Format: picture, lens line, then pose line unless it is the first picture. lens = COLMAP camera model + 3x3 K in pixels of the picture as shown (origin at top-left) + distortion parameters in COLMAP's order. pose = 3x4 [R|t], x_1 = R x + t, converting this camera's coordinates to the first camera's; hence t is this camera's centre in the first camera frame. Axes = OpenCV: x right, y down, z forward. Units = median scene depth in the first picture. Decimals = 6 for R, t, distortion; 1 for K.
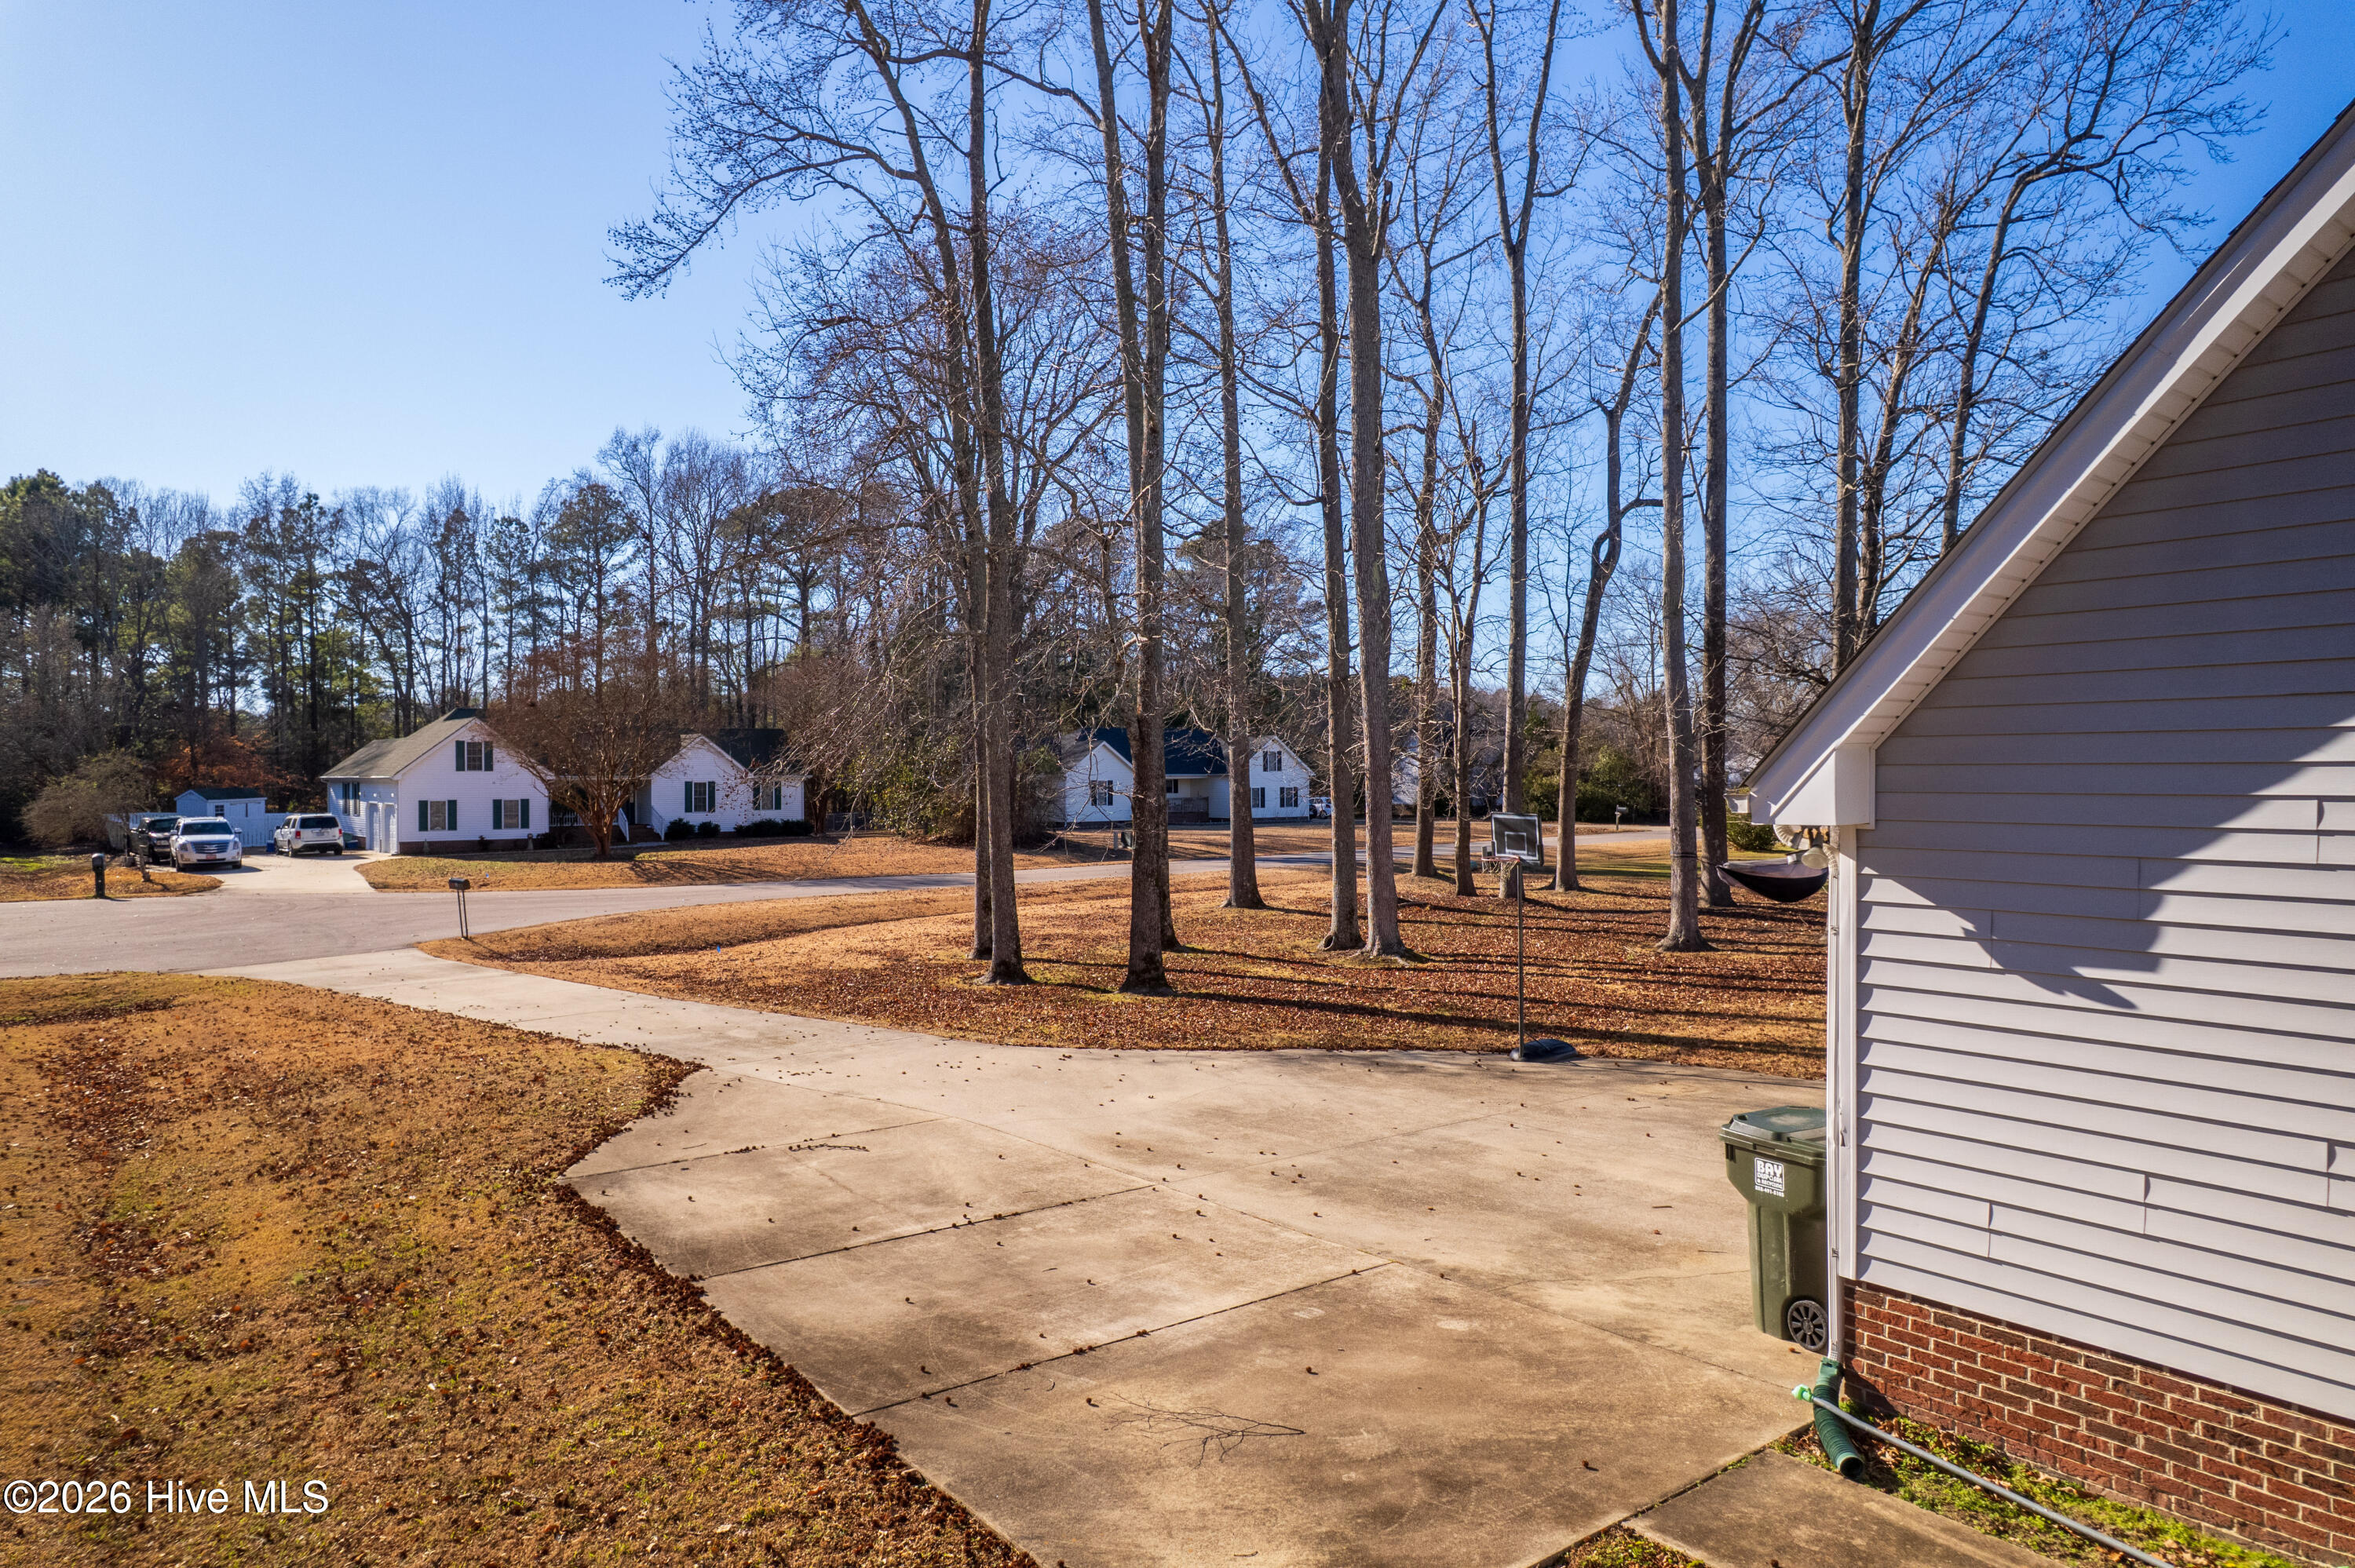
lens RADIAL K [[1511.4, 0, 1155.4], [0, 1511.4, 797.0], [0, 0, 1]] dist [-0.064771, 0.052148]
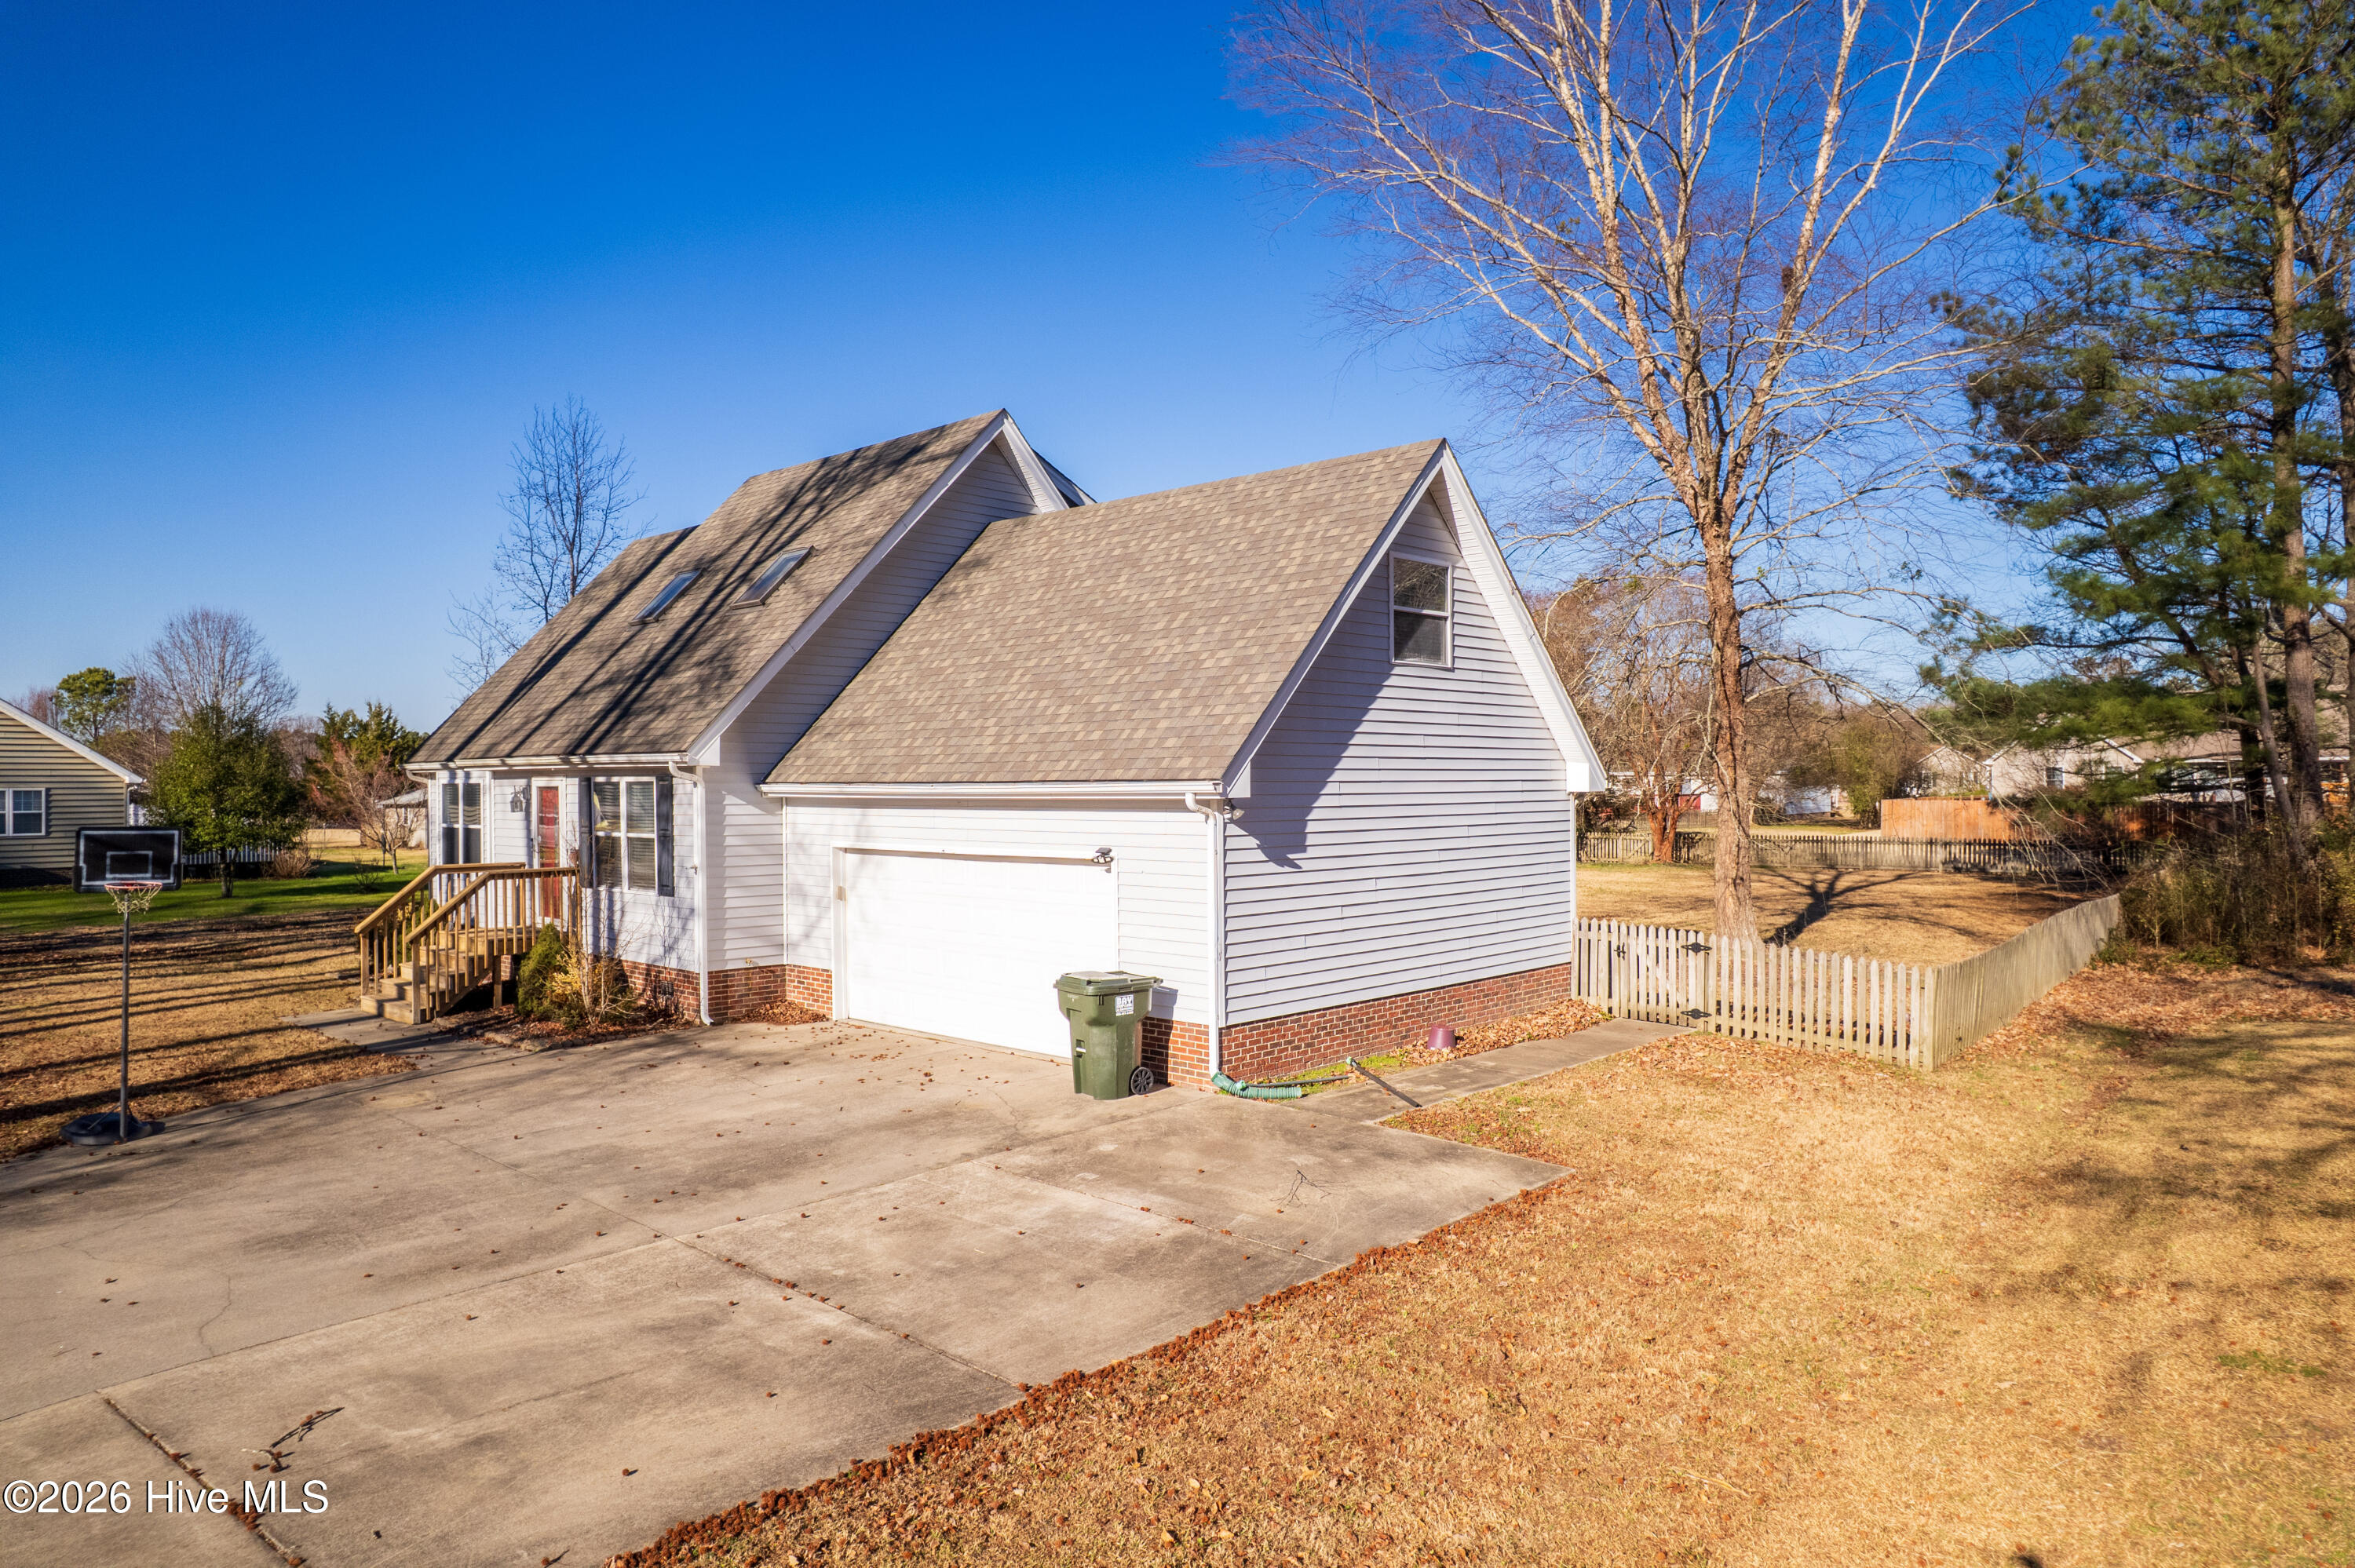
lens RADIAL K [[1511.4, 0, 1183.4], [0, 1511.4, 780.5], [0, 0, 1]] dist [-0.064771, 0.052148]
pose [[-0.190229, 0.004651, 0.981729, -1.121908], [0.021119, 0.999777, -0.000644, -0.003406], [-0.981513, 0.020611, -0.190284, 1.066063]]
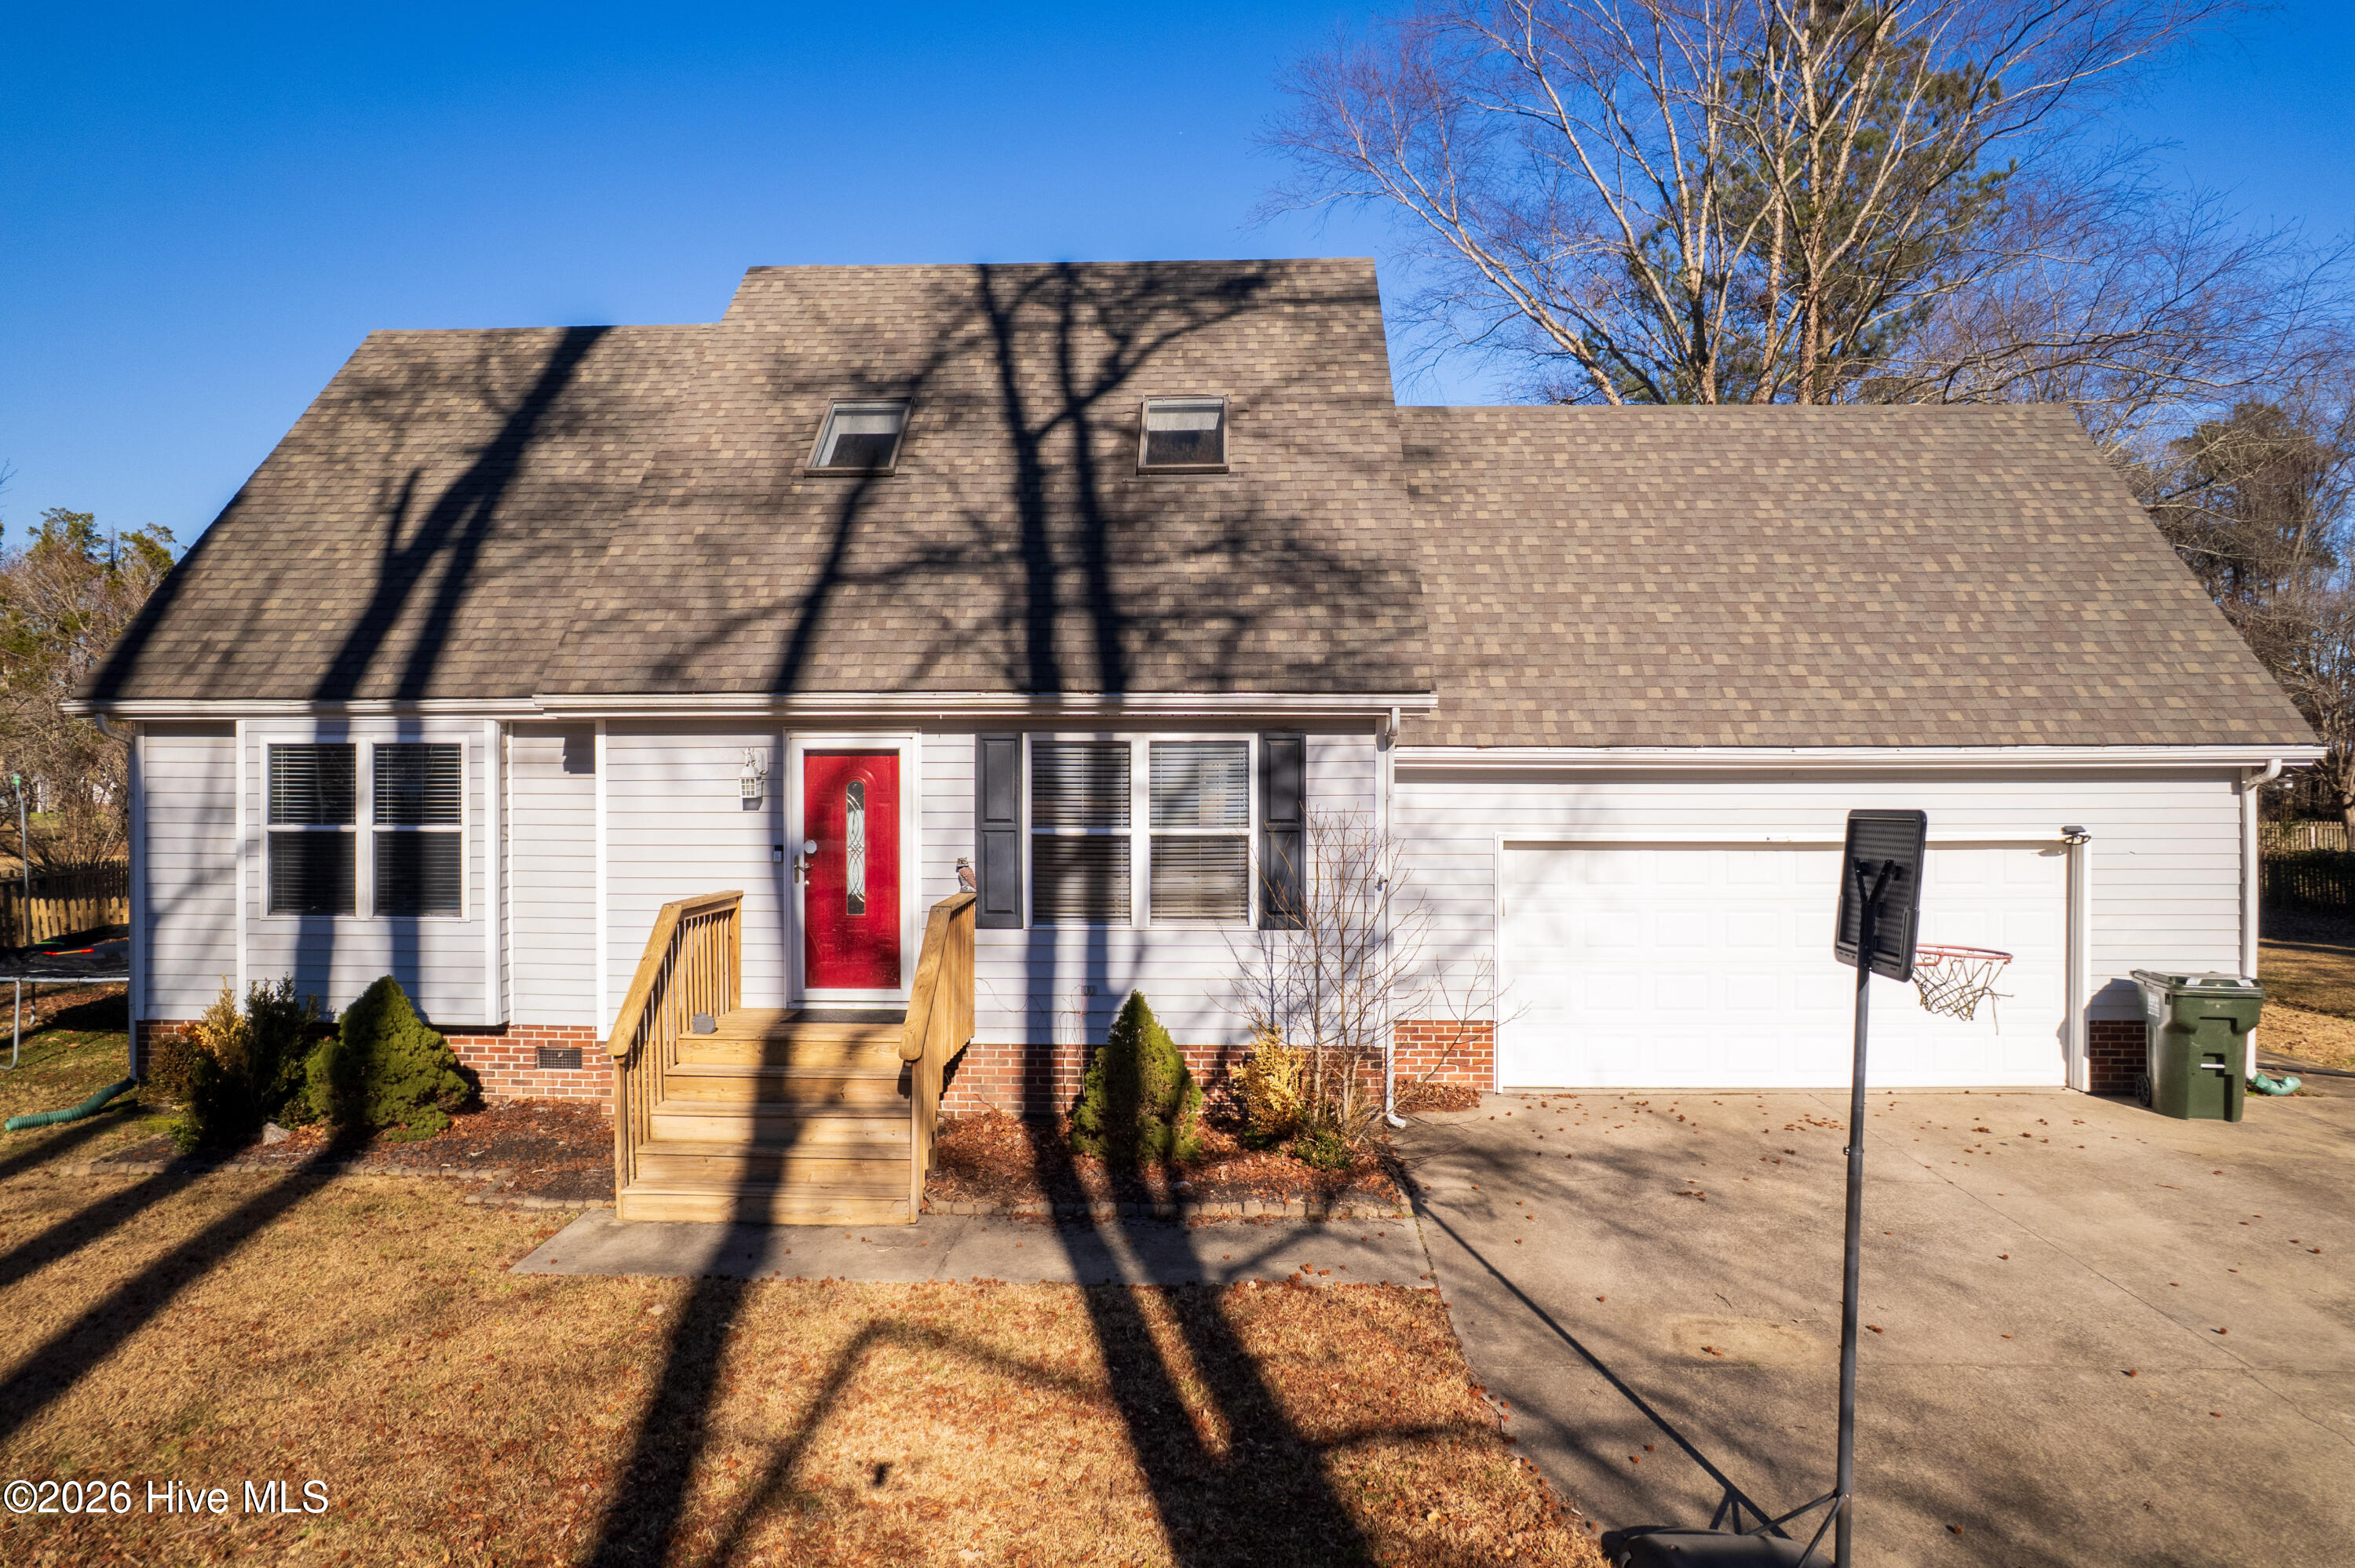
lens RADIAL K [[1511.4, 0, 1184.0], [0, 1511.4, 769.1], [0, 0, 1]] dist [-0.064771, 0.052148]
pose [[-0.787661, 0.007250, 0.616066, 0.262335], [0.012437, 0.999914, 0.004134, -0.000453], [-0.615983, 0.010919, -0.787684, 2.349059]]
